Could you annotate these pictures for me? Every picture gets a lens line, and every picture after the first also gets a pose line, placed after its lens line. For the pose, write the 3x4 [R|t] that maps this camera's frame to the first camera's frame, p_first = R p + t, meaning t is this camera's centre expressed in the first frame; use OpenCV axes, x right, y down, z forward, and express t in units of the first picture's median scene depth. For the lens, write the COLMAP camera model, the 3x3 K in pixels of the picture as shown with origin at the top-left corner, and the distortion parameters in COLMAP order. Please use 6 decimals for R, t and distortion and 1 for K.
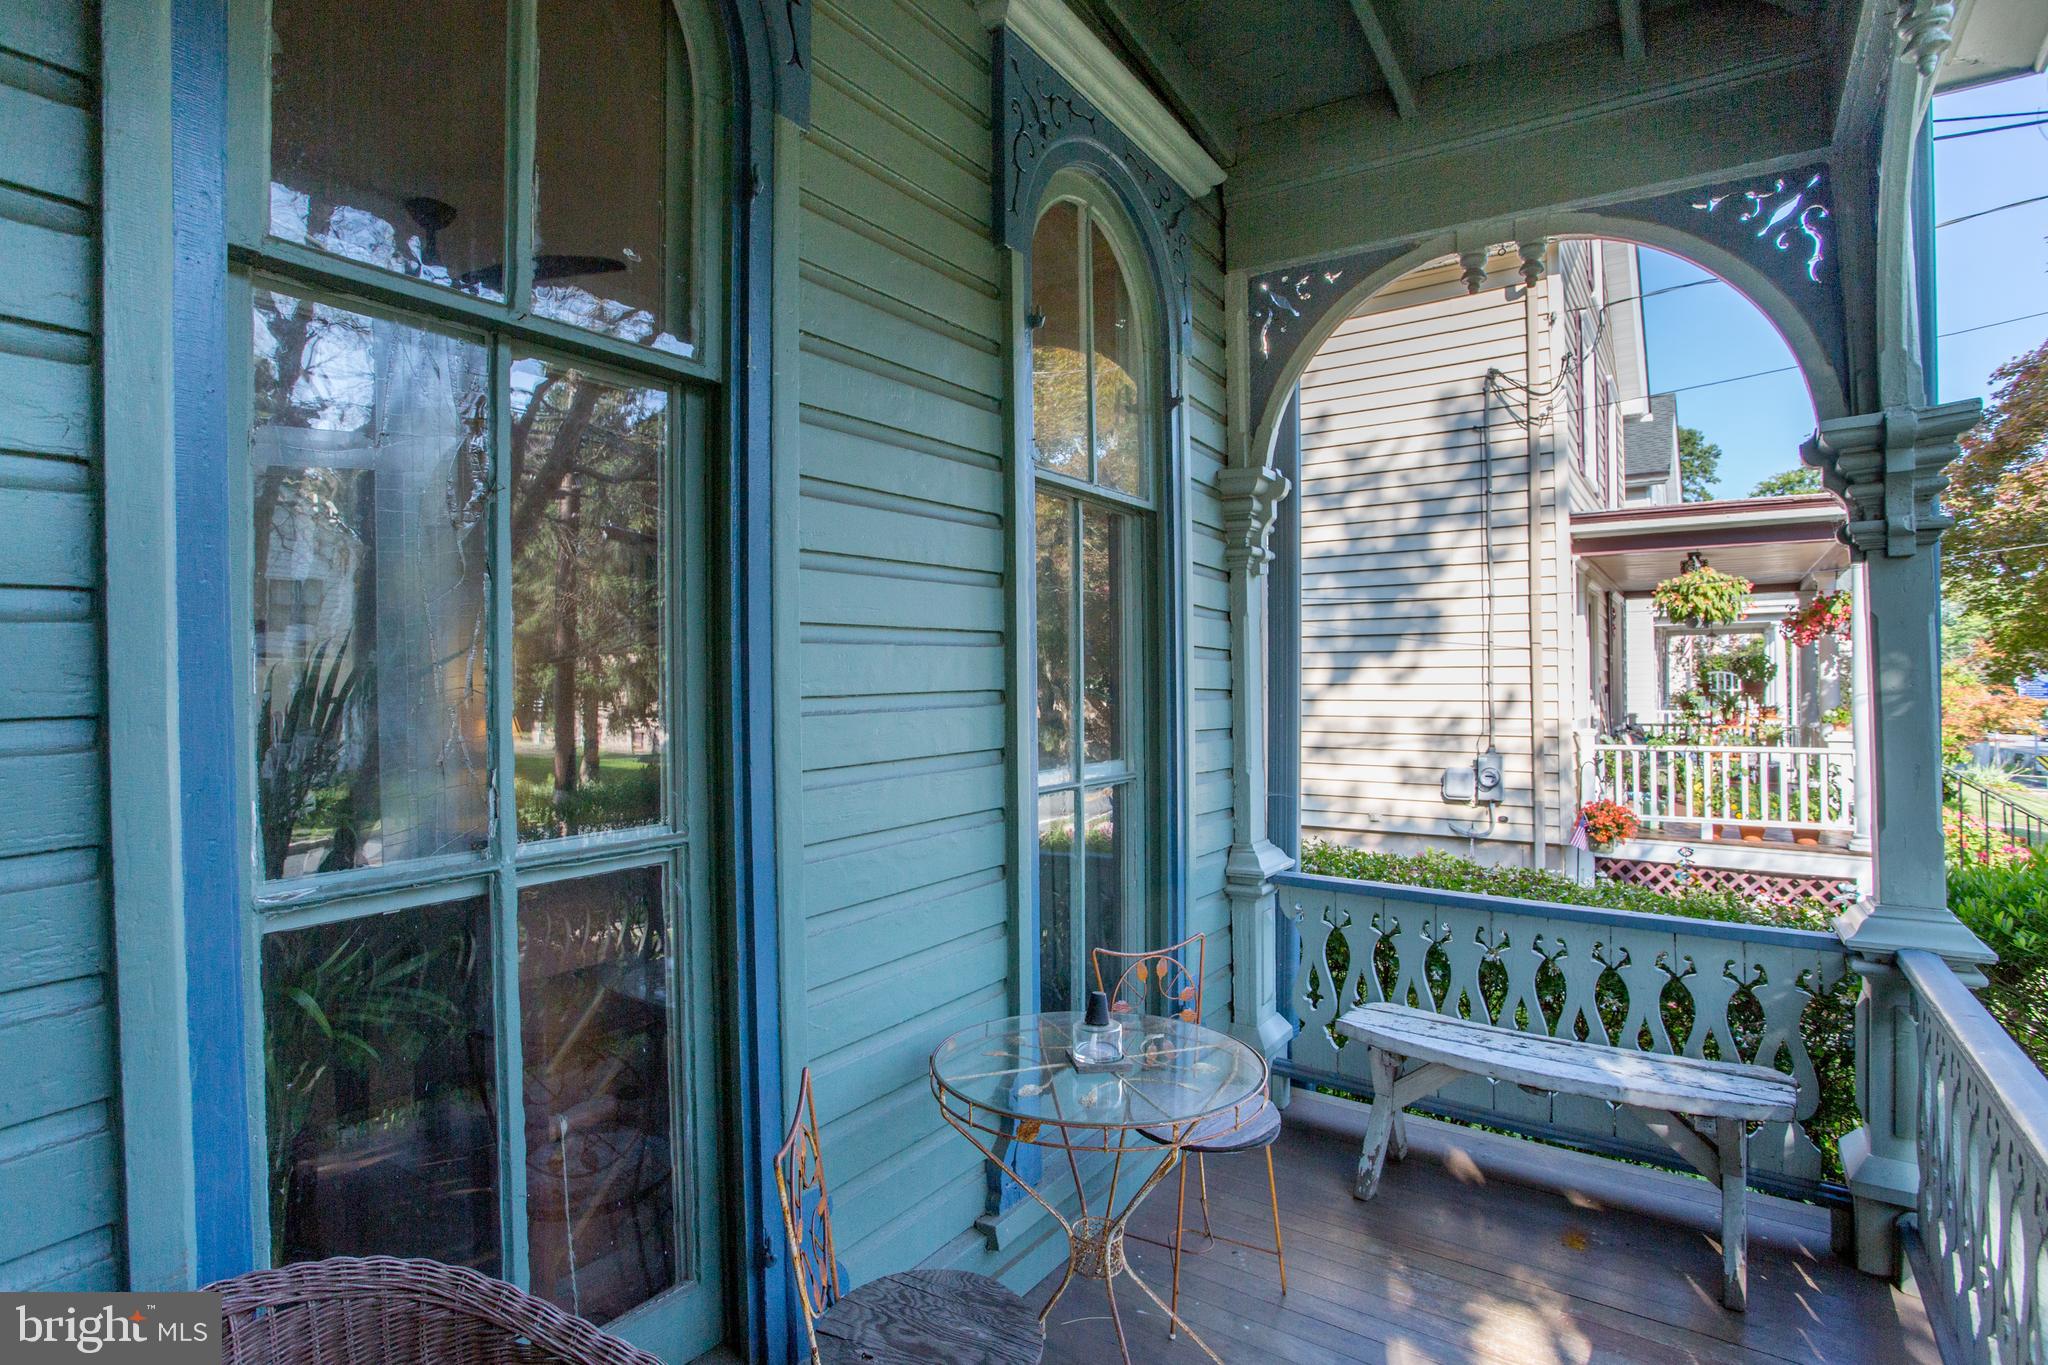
lens RADIAL K [[1042.6, 0, 1024.0], [0, 1042.6, 682.5], [0, 0, 1]] dist [-0.013713, 0.000403]
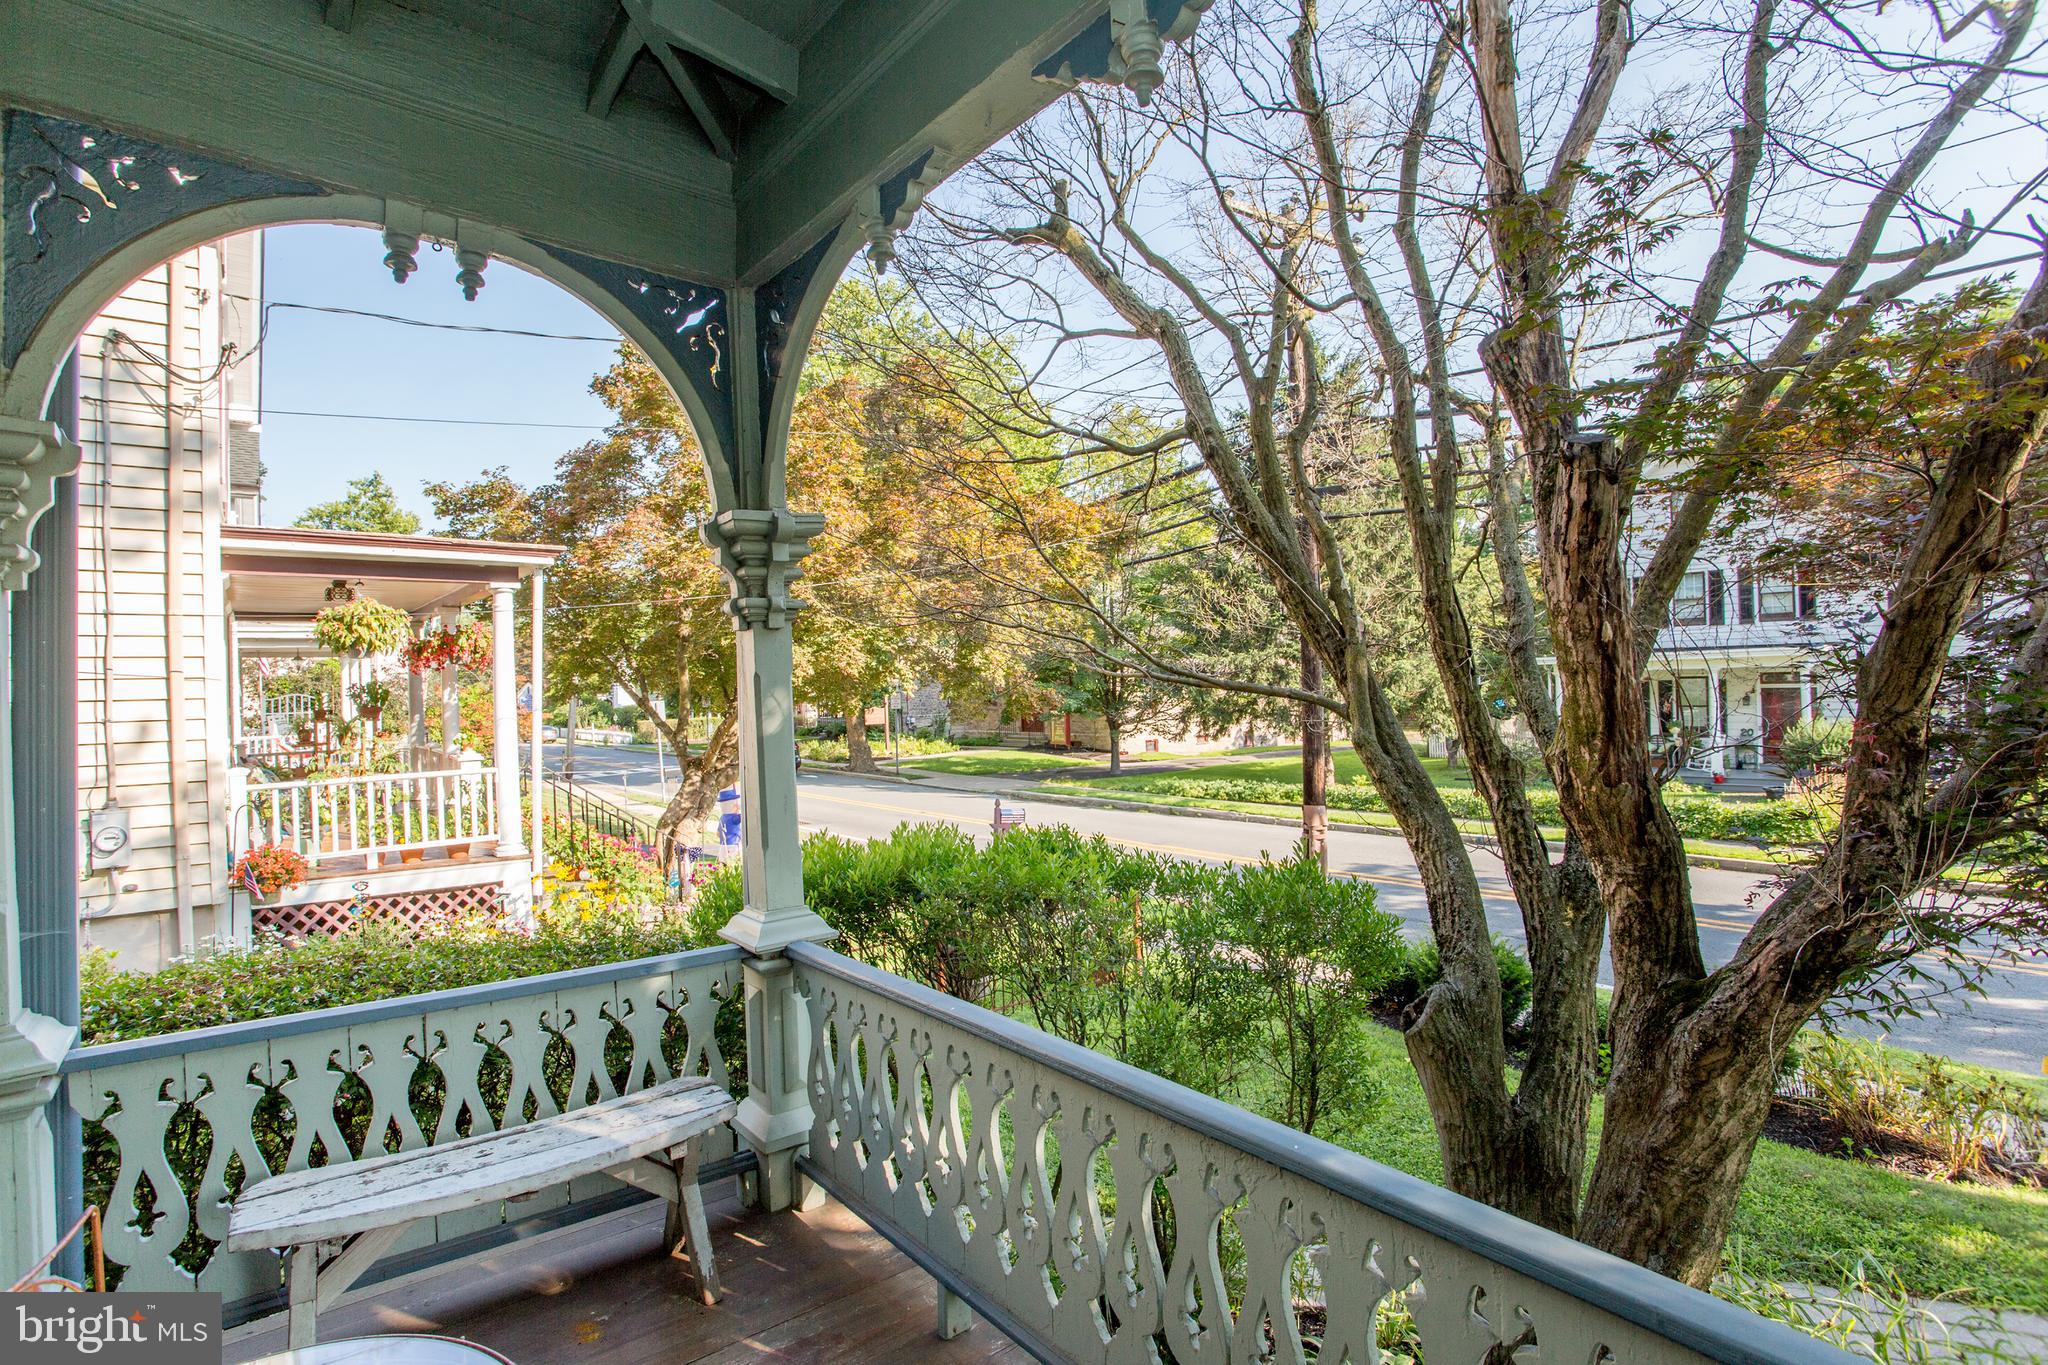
lens RADIAL K [[1009.8, 0, 1026.6], [0, 1009.8, 676.6], [0, 0, 1]] dist [-0.075492, 0.031369]
pose [[0.277355, -0.000191, 0.960767, -0.077699], [0.019560, 0.999794, -0.005448, -0.017626], [-0.960568, 0.020304, 0.277302, 0.127394]]
